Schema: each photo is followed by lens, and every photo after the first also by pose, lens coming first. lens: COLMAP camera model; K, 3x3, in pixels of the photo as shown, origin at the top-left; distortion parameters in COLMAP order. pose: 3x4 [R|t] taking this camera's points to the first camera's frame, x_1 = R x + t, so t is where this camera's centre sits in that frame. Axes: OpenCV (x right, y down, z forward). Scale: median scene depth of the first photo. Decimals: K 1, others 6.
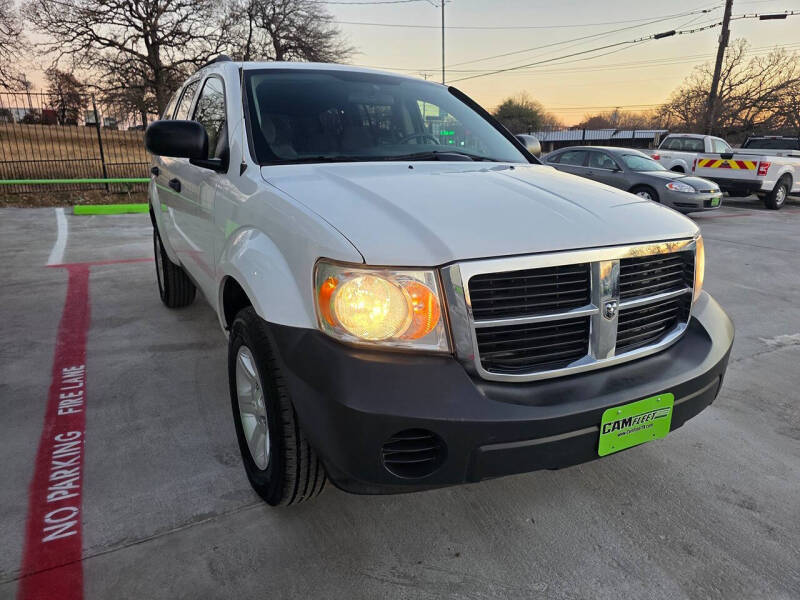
lens RADIAL K [[544.1, 0, 401.5], [0, 544.1, 297.9], [0, 0, 1]] dist [0.038381, -0.037651]
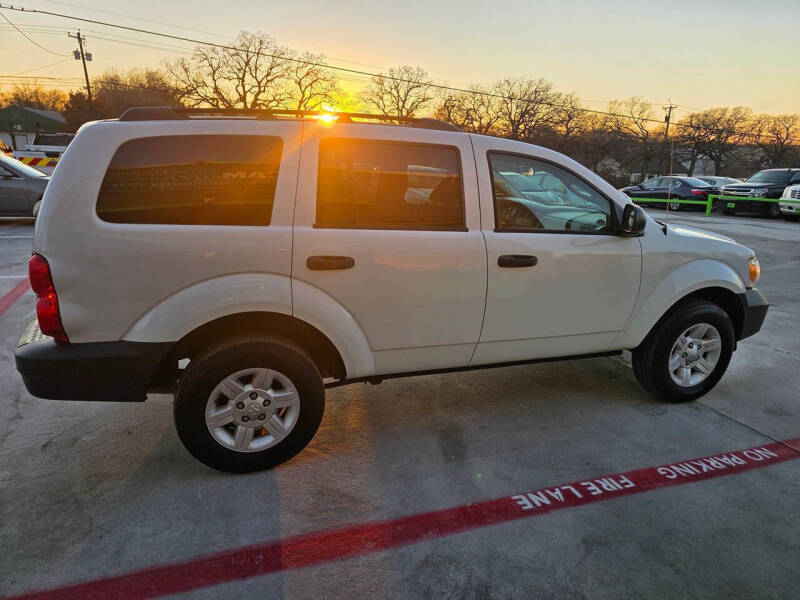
lens RADIAL K [[544.1, 0, 401.5], [0, 544.1, 297.9], [0, 0, 1]] dist [0.038381, -0.037651]
pose [[0.162384, -0.267101, 0.949889, -0.737432], [0.228561, 0.946665, 0.227123, -0.217041], [-0.959891, 0.180226, 0.214772, 0.524141]]
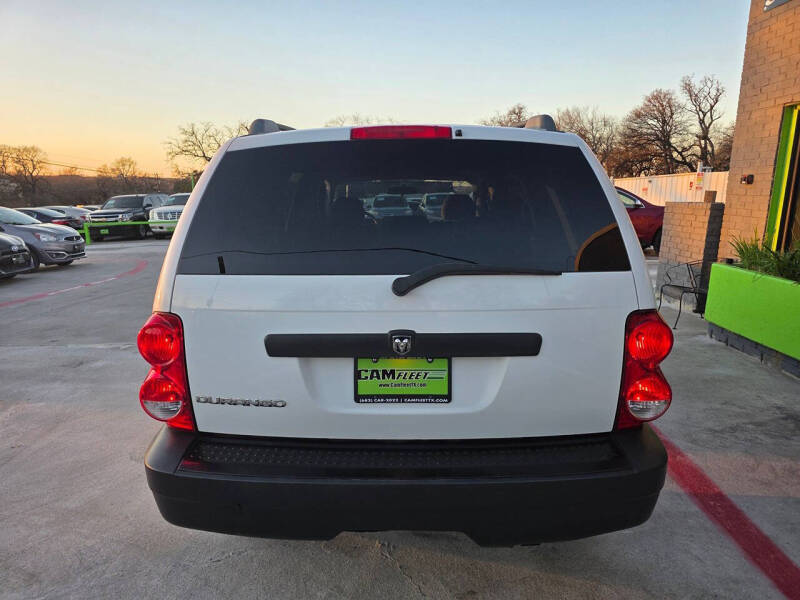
lens RADIAL K [[544.1, 0, 401.5], [0, 544.1, 297.9], [0, 0, 1]] dist [0.038381, -0.037651]
pose [[-0.868710, -0.105247, 0.484011, -0.411748], [0.121304, 0.902204, 0.413900, -0.355325], [-0.480238, 0.418271, -0.770987, 1.146665]]
